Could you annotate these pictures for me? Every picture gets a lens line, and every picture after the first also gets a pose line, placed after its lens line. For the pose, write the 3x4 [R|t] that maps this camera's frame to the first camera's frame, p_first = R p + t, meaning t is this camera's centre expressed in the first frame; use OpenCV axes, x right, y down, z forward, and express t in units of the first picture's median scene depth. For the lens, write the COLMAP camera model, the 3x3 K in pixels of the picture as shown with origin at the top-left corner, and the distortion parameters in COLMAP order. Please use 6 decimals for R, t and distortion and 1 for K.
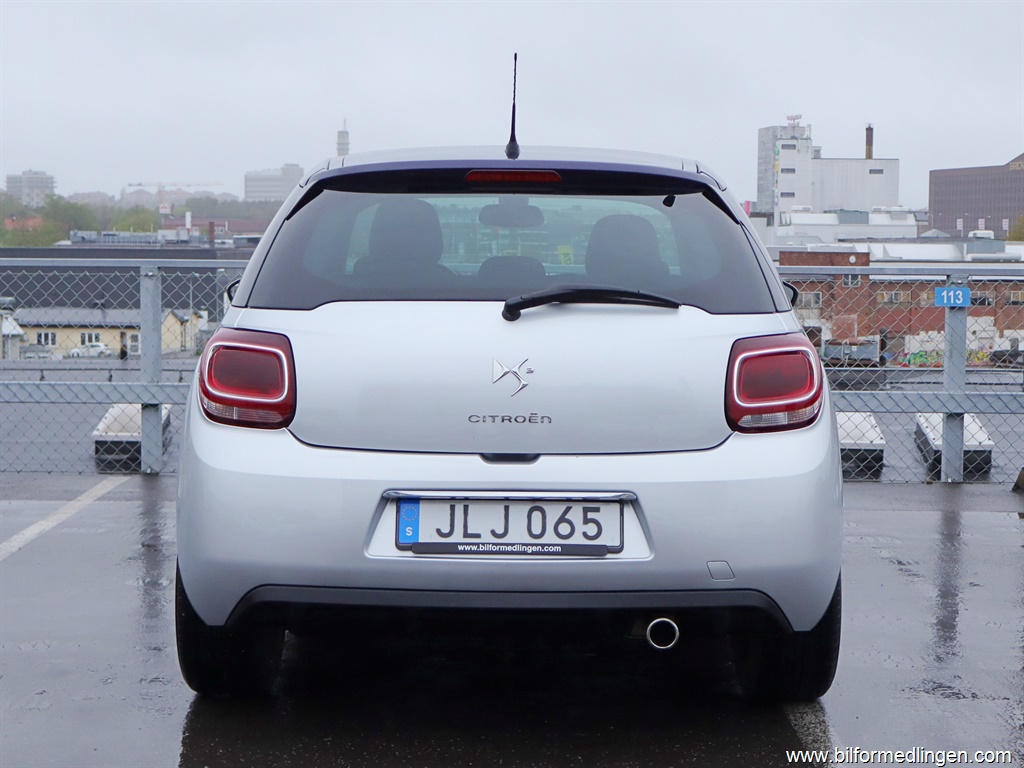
lens RADIAL K [[1909.8, 0, 512.0], [0, 1909.8, 384.0], [0, 0, 1]] dist [0.019025, -0.017251]
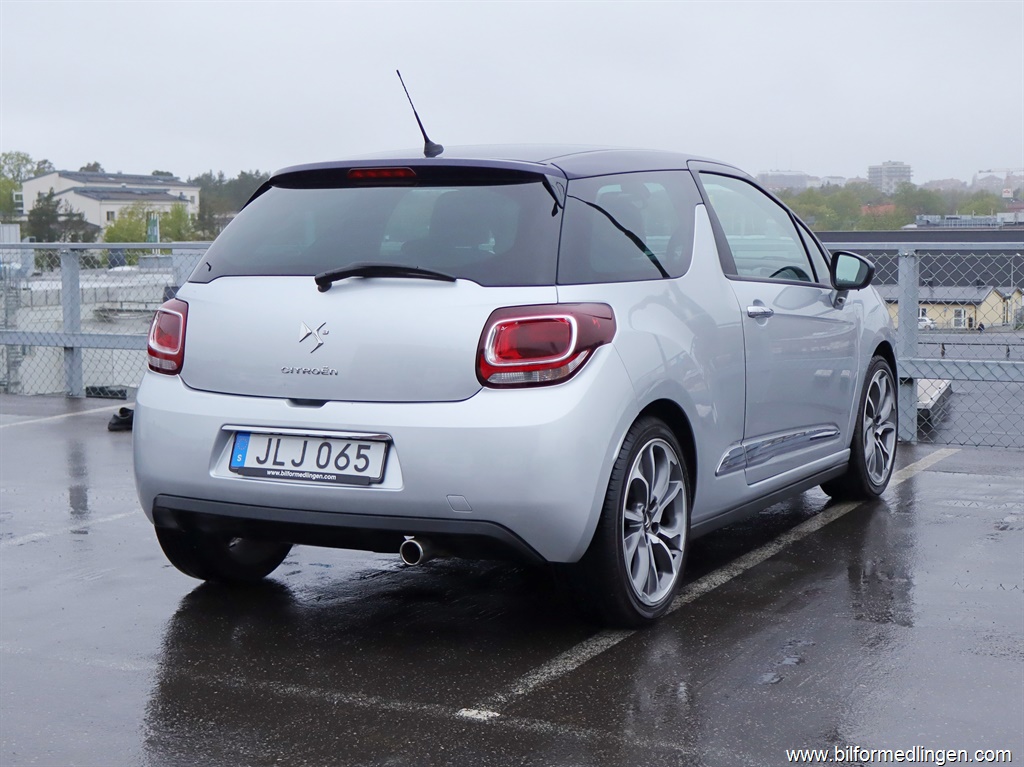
lens RADIAL K [[1744.6, 0, 512.0], [0, 1744.6, 383.5], [0, 0, 1]] dist [-0.002495, 0.034357]
pose [[0.887232, 0.026759, -0.460548, 0.635050], [-0.019300, 0.999595, 0.020899, 0.000201], [0.460921, -0.009654, 0.887389, 0.057602]]
